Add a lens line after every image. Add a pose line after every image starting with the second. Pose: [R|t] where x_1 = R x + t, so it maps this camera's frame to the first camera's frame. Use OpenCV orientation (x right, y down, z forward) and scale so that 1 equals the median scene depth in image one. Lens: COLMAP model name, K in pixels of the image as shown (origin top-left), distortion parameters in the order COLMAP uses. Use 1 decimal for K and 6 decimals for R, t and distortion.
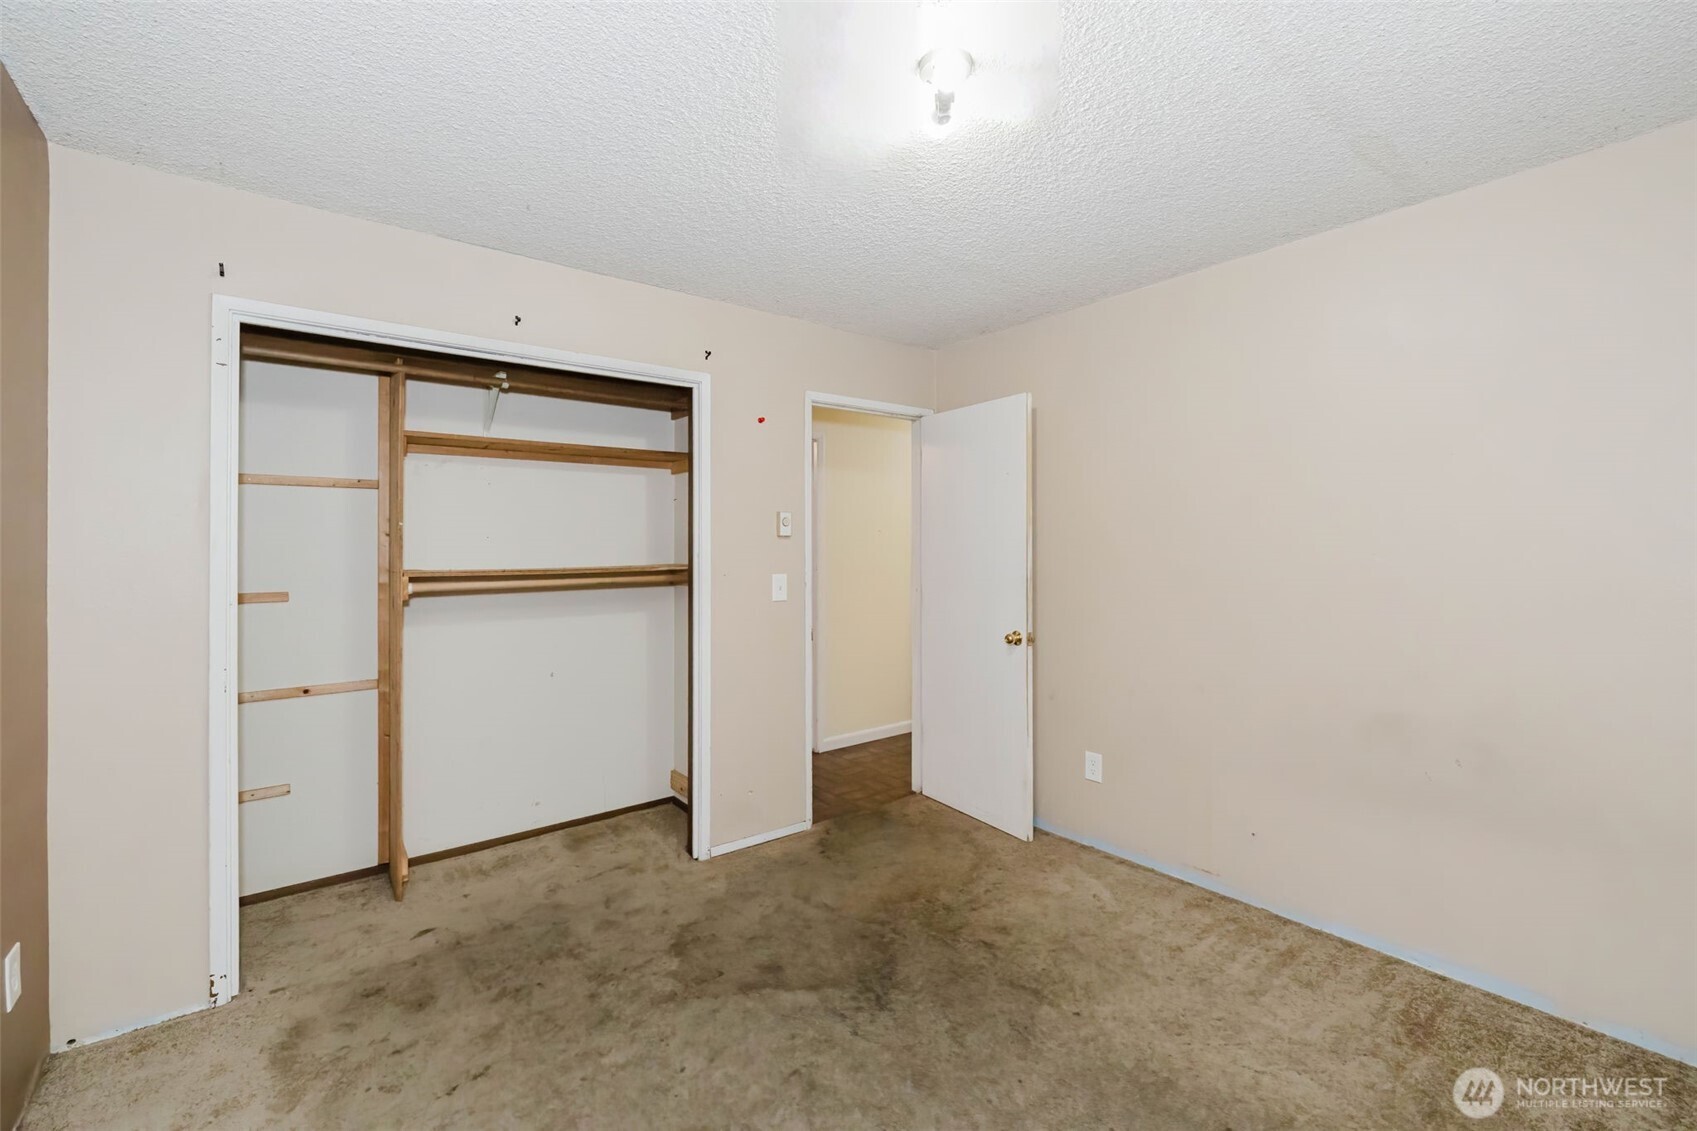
lens RADIAL K [[701.0, 0, 848.5], [0, 701.0, 565.5], [0, 0, 1]] dist [0.000898, 0.000165]
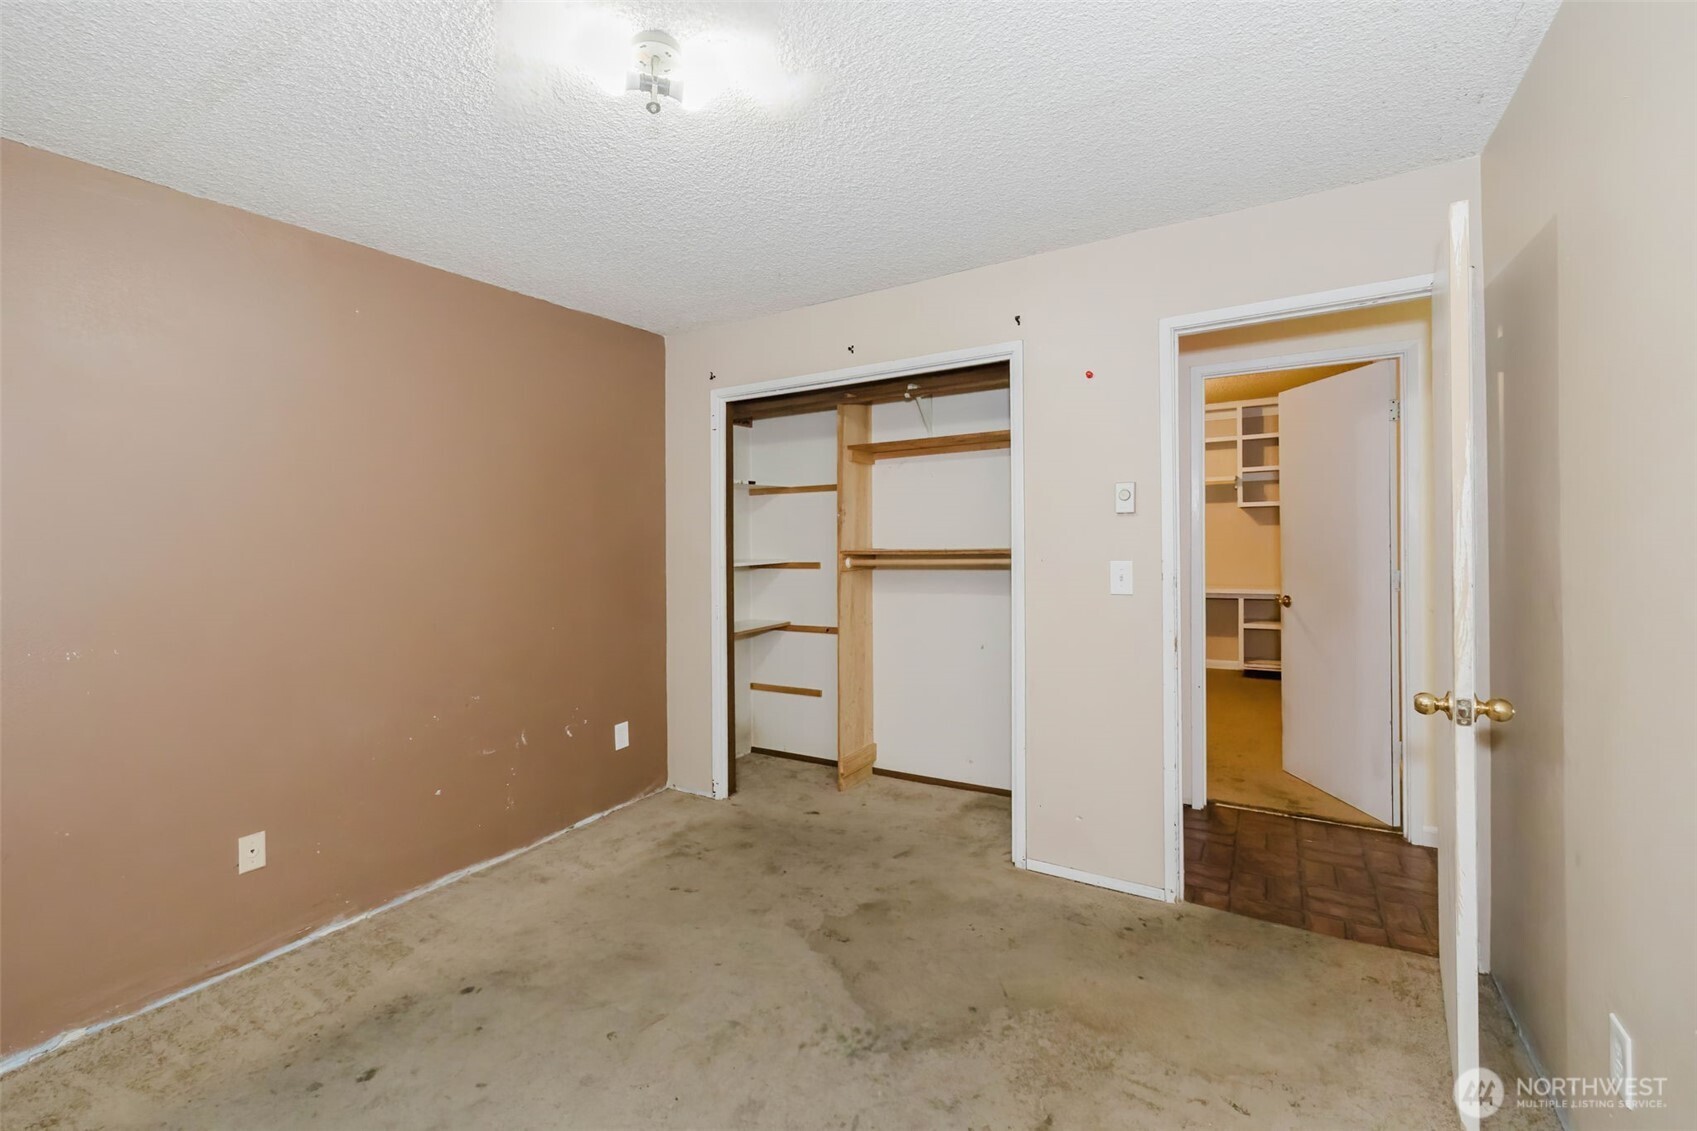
lens RADIAL K [[728.8, 0, 854.7], [0, 728.8, 535.0], [0, 0, 1]] dist [-0.002026, -0.000203]
pose [[0.358759, -0.001168, -0.933429, 0.622405], [-0.002147, 0.999996, -0.002076, -0.015853], [0.933428, 0.002749, 0.358755, 0.460871]]
